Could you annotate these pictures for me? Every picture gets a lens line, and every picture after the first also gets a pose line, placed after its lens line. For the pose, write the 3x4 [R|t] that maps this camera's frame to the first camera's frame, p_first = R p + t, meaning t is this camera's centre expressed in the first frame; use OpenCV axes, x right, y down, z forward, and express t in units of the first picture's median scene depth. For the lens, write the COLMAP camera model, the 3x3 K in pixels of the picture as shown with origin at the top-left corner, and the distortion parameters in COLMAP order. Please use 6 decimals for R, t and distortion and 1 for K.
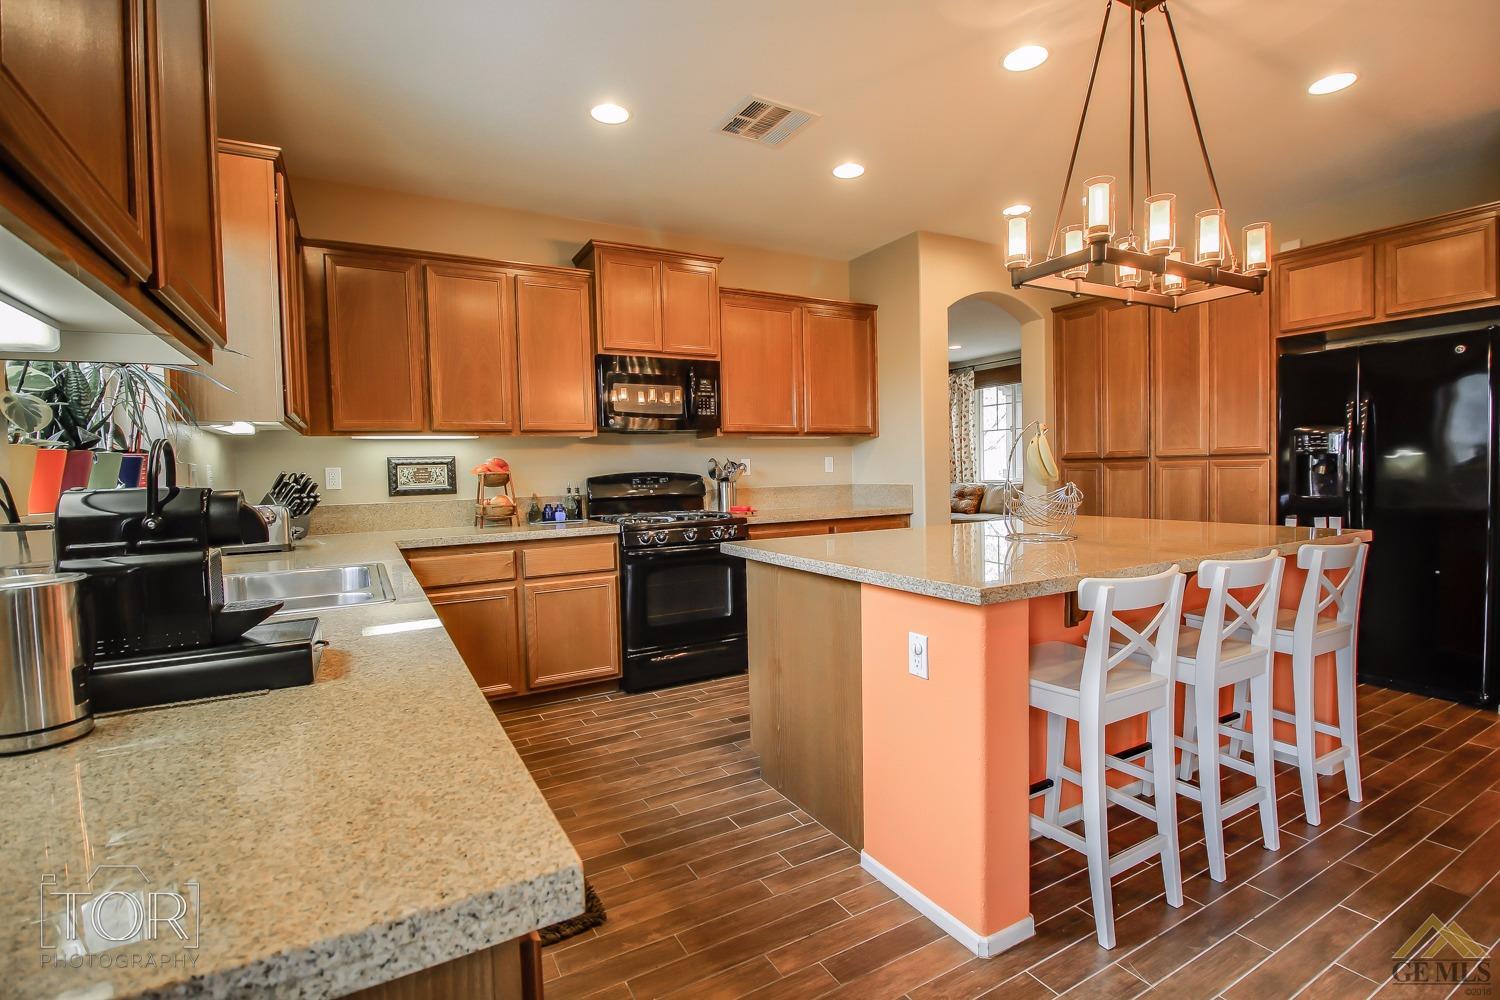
lens RADIAL K [[704.8, 0, 746.3], [0, 704.8, 495.0], [0, 0, 1]] dist [-0.000333, -0.000105]
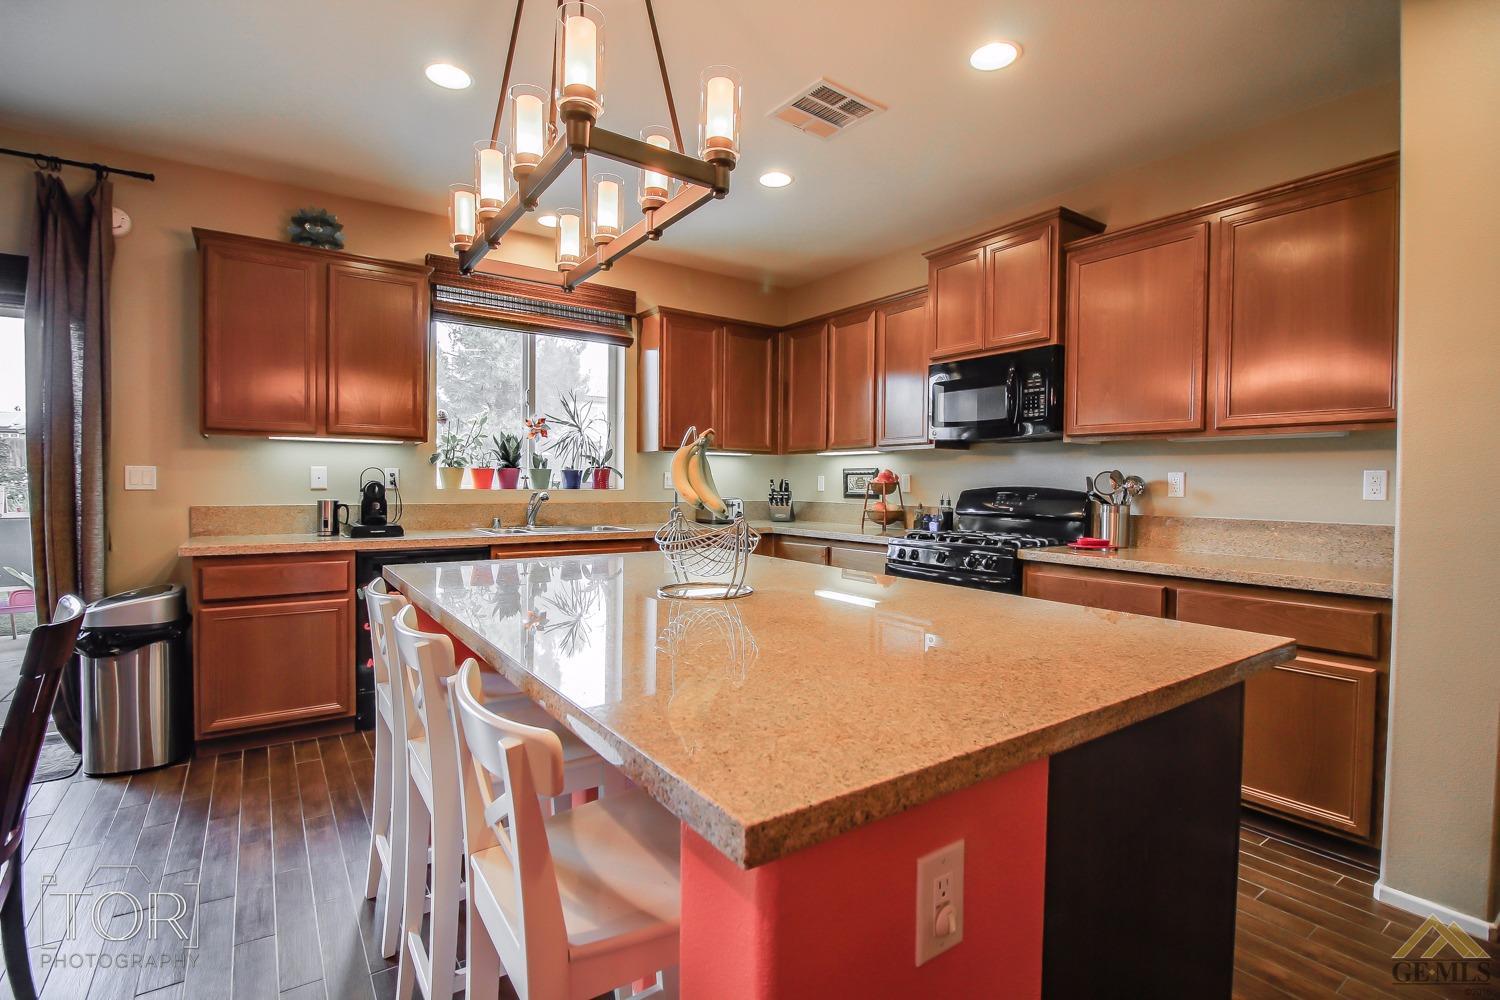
lens RADIAL K [[688.2, 0, 746.8], [0, 688.2, 497.6], [0, 0, 1]] dist [-0.002364, -0.000483]
pose [[0.096207, 0.048142, -0.994196, 0.772209], [-0.048485, 0.997871, 0.043628, -0.046581], [0.994180, 0.044007, 0.098336, 0.688794]]
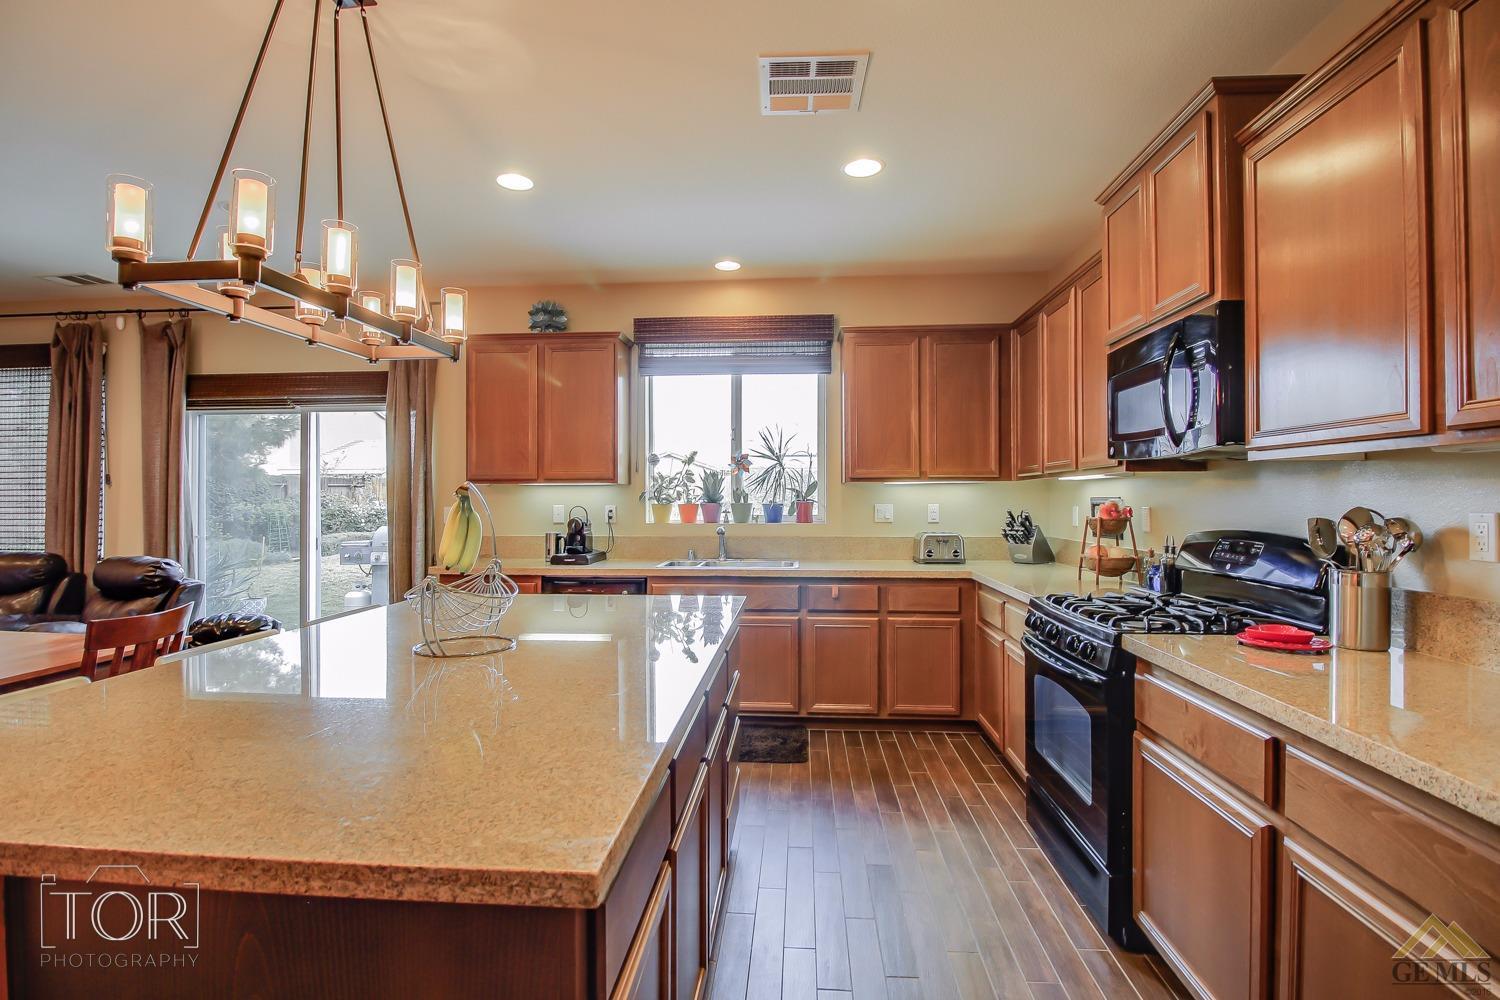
lens RADIAL K [[704.8, 0, 746.3], [0, 704.8, 495.0], [0, 0, 1]] dist [-0.000333, -0.000105]
pose [[-0.553804, 0.020306, -0.832399, 0.596249], [-0.014865, 0.999302, 0.034267, -0.083645], [0.832514, 0.031351, -0.553116, 1.141443]]
